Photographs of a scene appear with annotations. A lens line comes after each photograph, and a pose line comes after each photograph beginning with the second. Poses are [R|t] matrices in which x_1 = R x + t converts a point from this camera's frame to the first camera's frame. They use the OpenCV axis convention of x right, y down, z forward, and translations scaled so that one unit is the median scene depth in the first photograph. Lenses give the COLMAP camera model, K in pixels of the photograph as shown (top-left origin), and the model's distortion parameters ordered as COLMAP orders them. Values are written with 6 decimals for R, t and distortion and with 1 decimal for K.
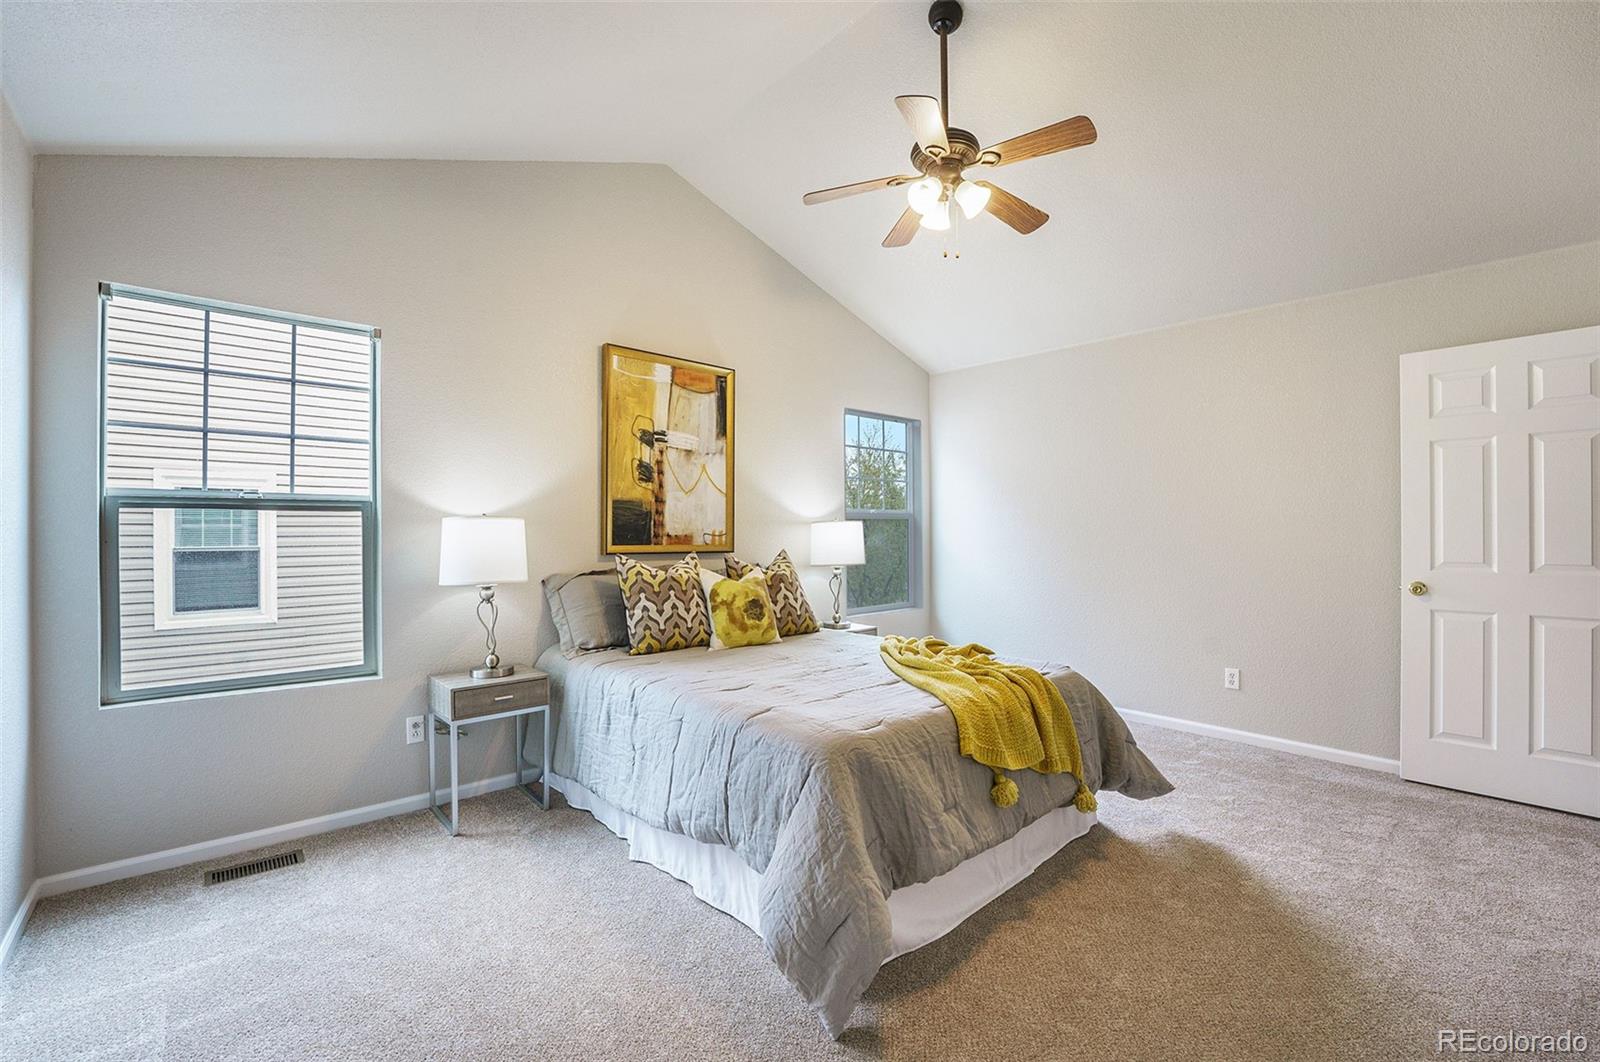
lens RADIAL K [[713.2, 0, 801.4], [0, 713.2, 527.3], [0, 0, 1]] dist [0.003228, 0.000444]
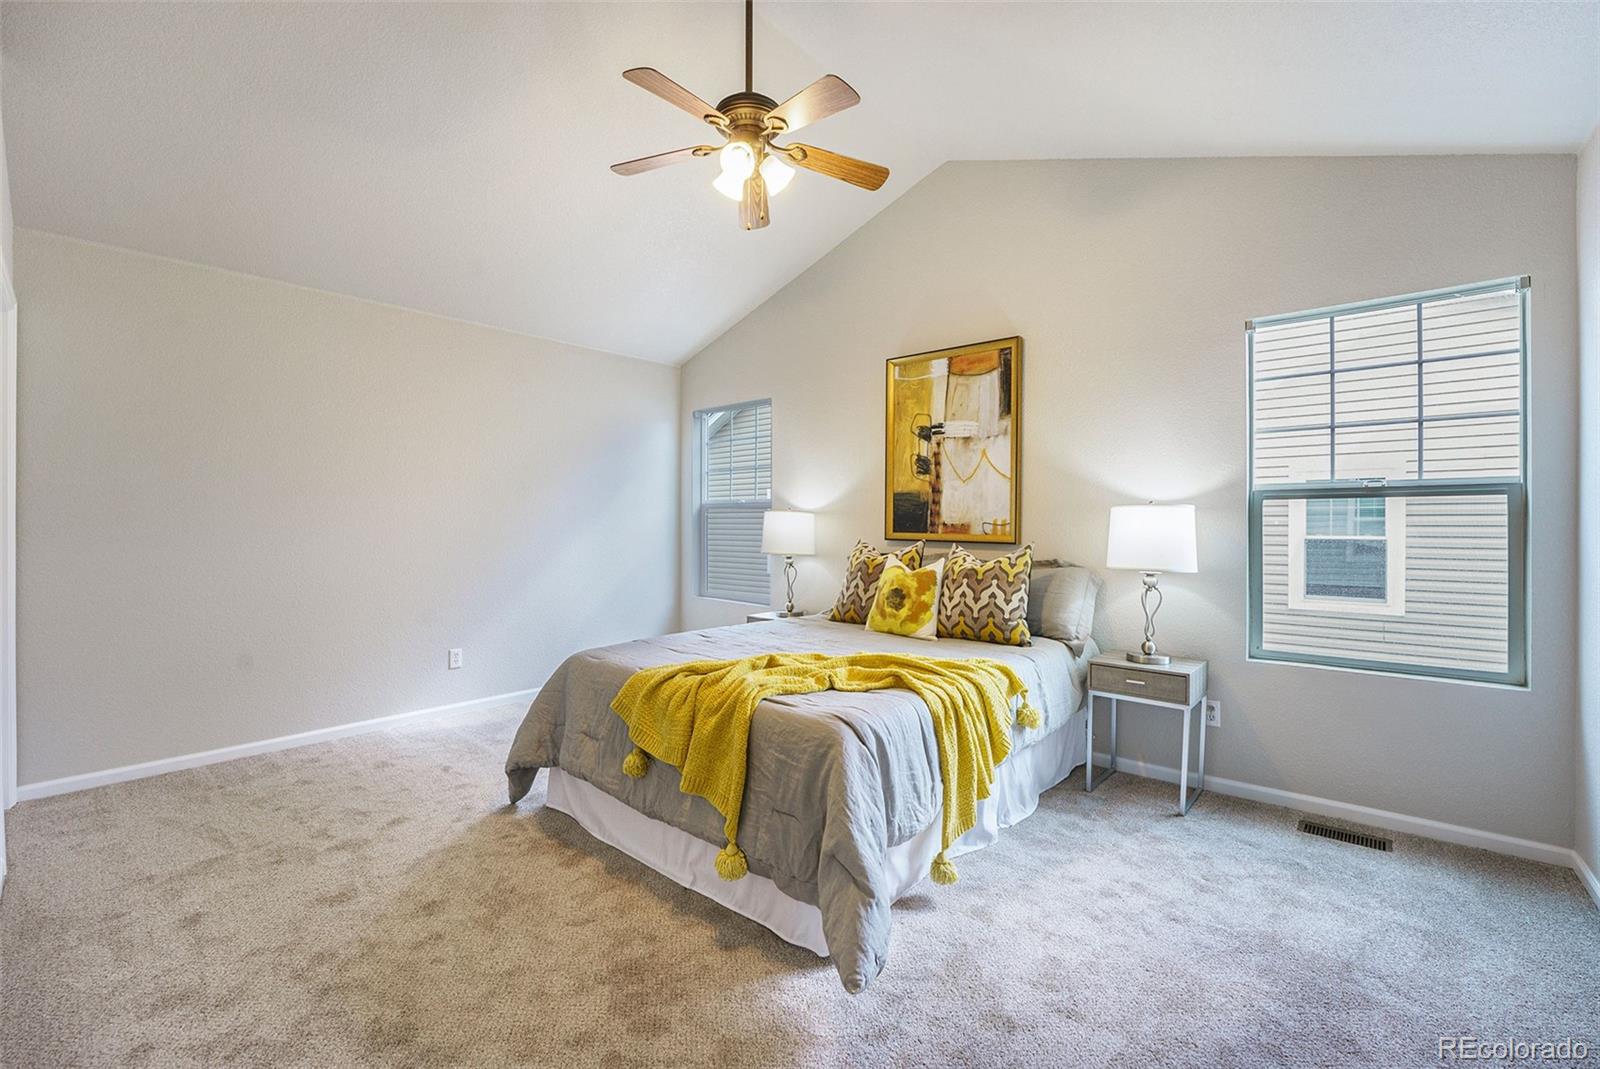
lens RADIAL K [[679.4, 0, 798.4], [0, 679.4, 544.9], [0, 0, 1]] dist [-0.028849, 0.000994]
pose [[0.115409, 0.033154, -0.992765, 0.718391], [0.010676, 0.999344, 0.034615, 0.005032], [0.993261, -0.014593, 0.114980, 0.635240]]
